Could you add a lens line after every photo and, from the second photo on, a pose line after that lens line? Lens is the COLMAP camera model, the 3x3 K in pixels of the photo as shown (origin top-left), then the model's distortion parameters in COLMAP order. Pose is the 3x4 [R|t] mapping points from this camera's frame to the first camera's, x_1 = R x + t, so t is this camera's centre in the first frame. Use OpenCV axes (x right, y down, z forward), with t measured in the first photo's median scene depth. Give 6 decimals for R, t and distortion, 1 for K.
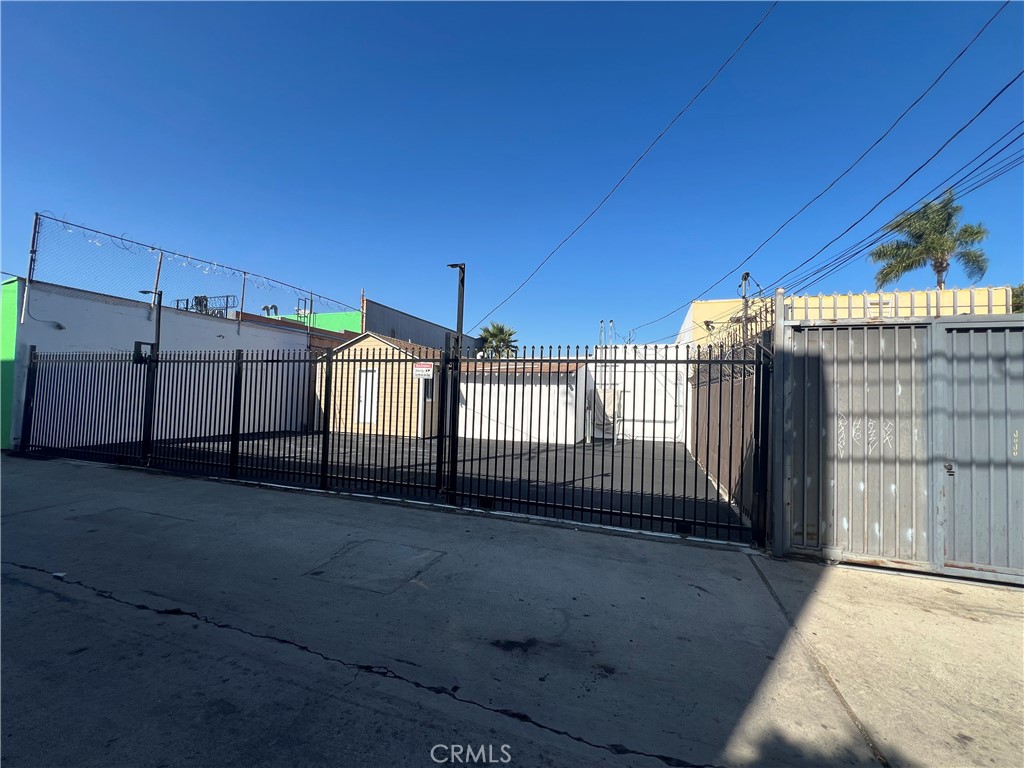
lens RADIAL K [[430.4, 0, 512.0], [0, 430.4, 384.0], [0, 0, 1]] dist [0.000681, -0.000250]
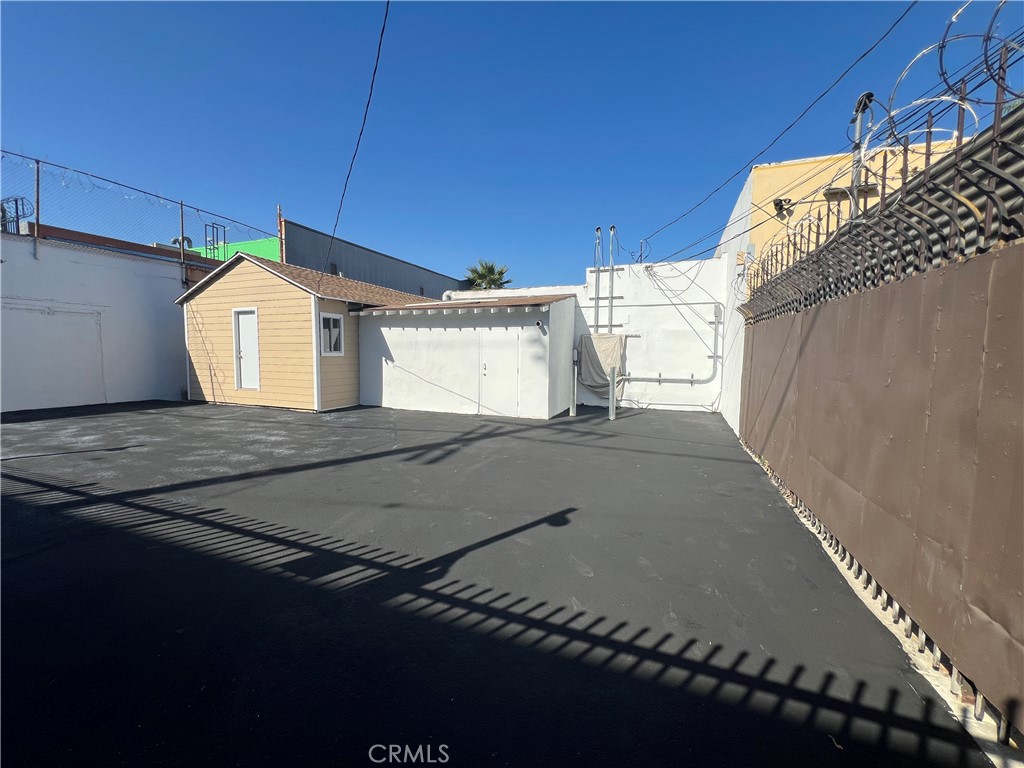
lens RADIAL K [[424.7, 0, 510.2], [0, 424.7, 397.4], [0, 0, 1]] dist [0.000355, -0.000052]
pose [[0.998608, -0.010978, -0.051593, 0.112018], [0.017904, 0.990580, 0.135763, 0.018729], [0.049617, -0.136498, 0.989397, 0.339801]]
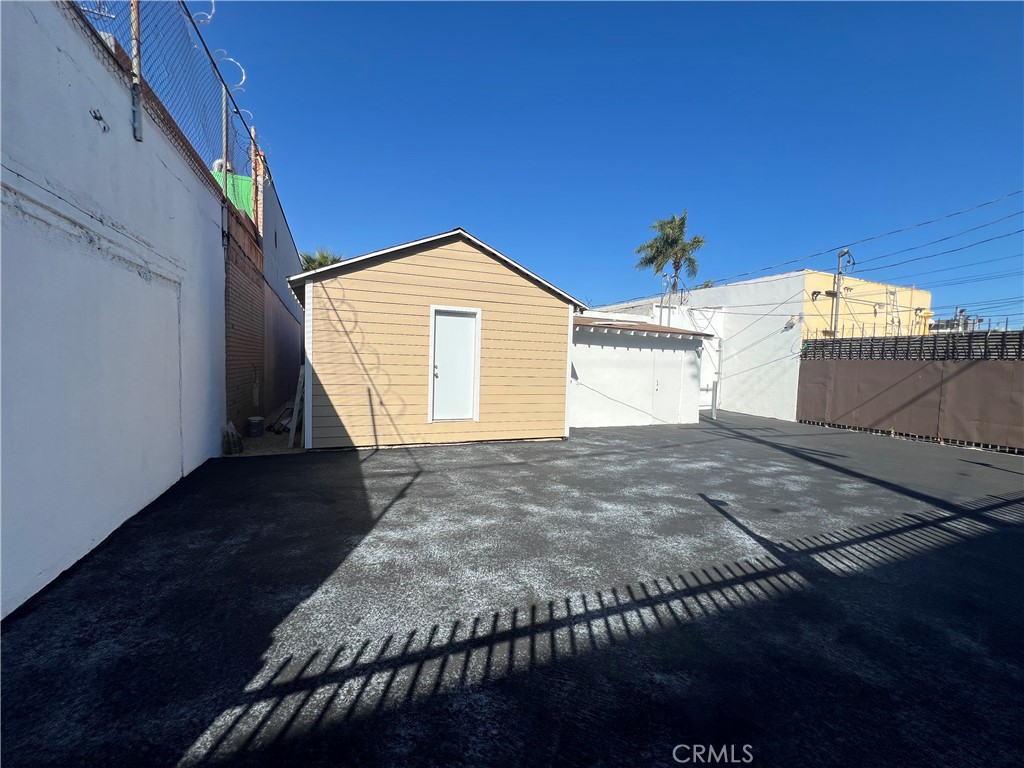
lens RADIAL K [[430.4, 0, 512.0], [0, 430.4, 384.0], [0, 0, 1]] dist [0.000681, -0.000250]
pose [[0.731831, -0.036361, 0.680515, -0.627463], [-0.034139, 0.995366, 0.089898, 0.002785], [-0.680630, -0.089022, 0.727198, 0.598998]]
